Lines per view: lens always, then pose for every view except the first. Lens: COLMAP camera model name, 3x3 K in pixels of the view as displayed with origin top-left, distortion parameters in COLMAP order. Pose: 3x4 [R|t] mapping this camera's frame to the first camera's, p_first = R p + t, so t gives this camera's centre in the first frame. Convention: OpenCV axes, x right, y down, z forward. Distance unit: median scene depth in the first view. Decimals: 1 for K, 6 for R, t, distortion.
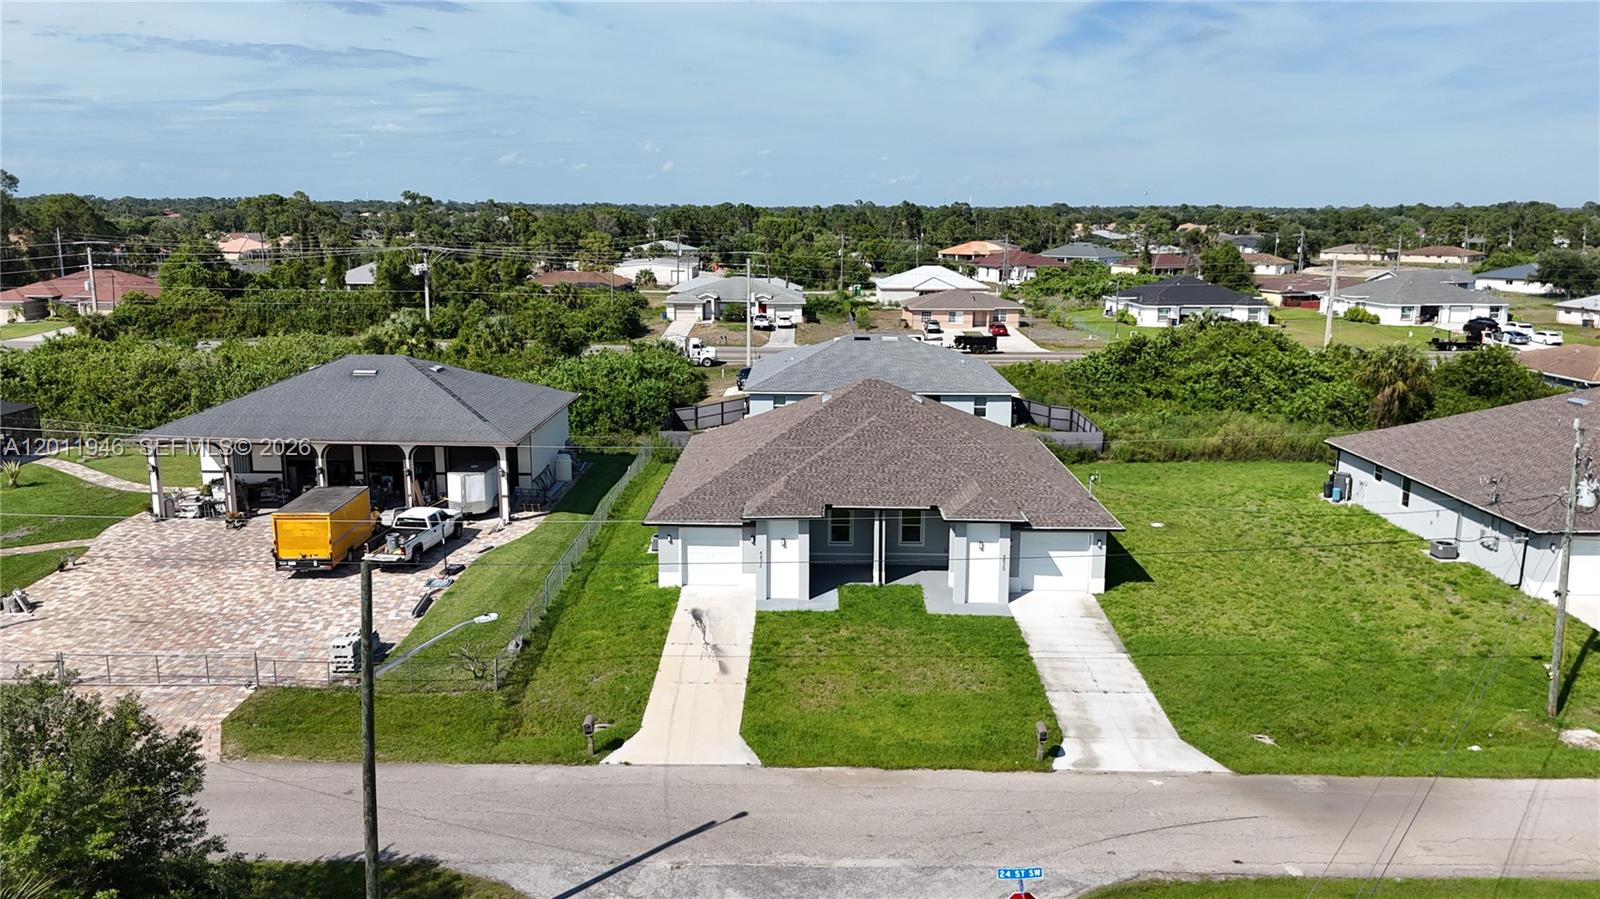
lens RADIAL K [[1187.5, 0, 798.1], [0, 1187.5, 441.7], [0, 0, 1]] dist [0.076704, -0.082180]
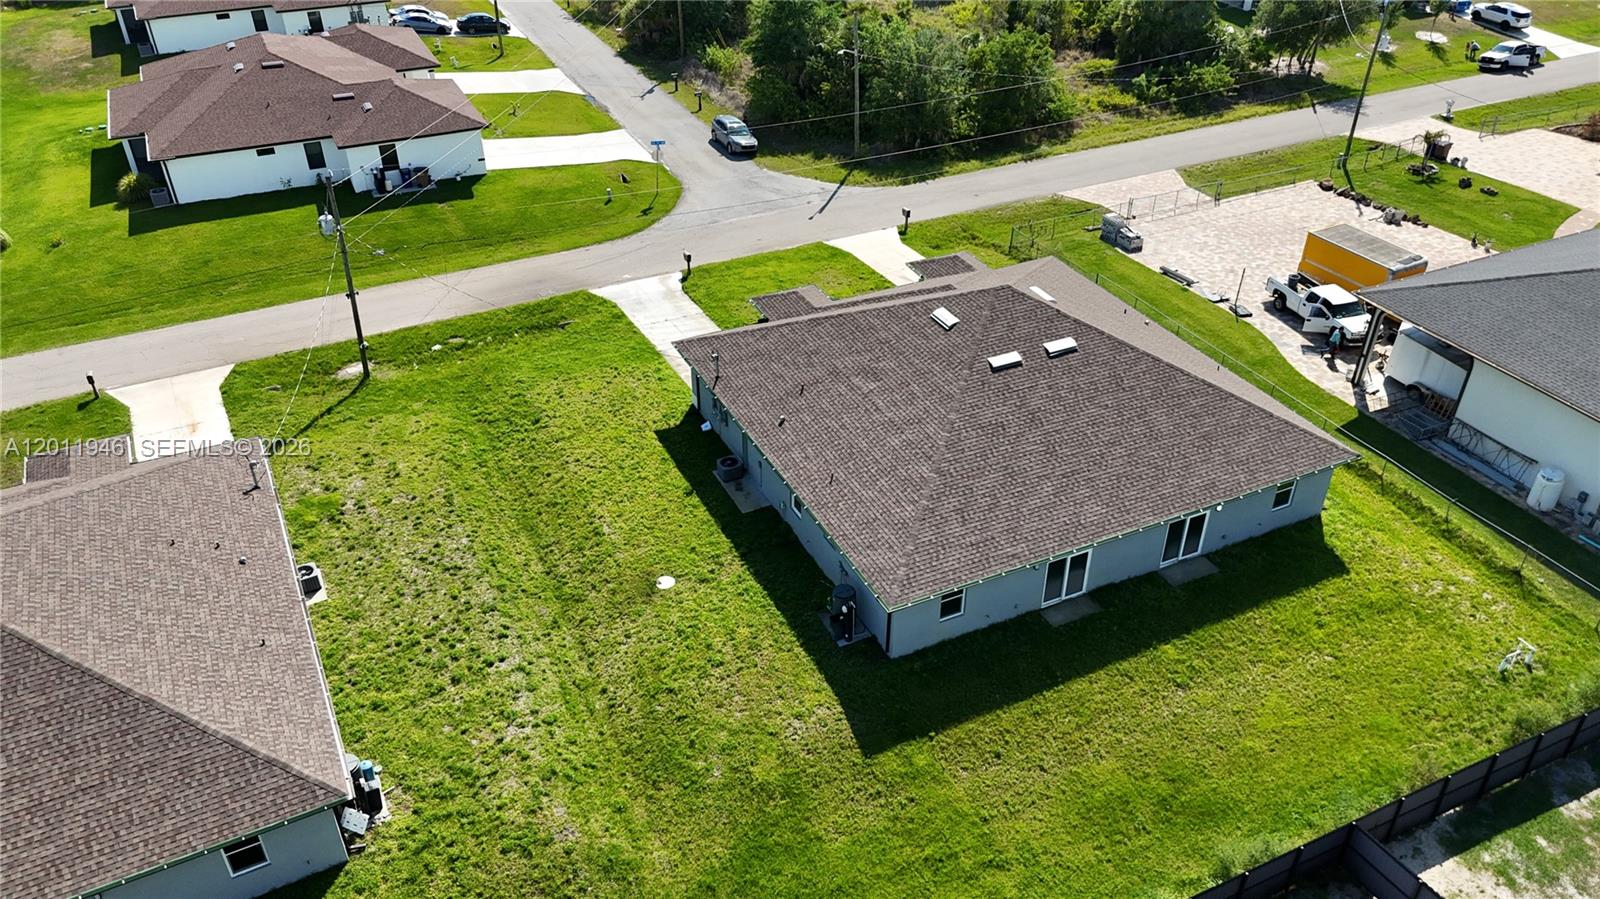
lens RADIAL K [[1187.5, 0, 798.1], [0, 1187.5, 441.7], [0, 0, 1]] dist [0.076704, -0.082180]
pose [[-0.895577, 0.243472, -0.372374, 0.617450], [-0.088933, 0.722115, 0.686033, -0.625352], [0.435927, 0.647511, -0.625057, 1.854620]]
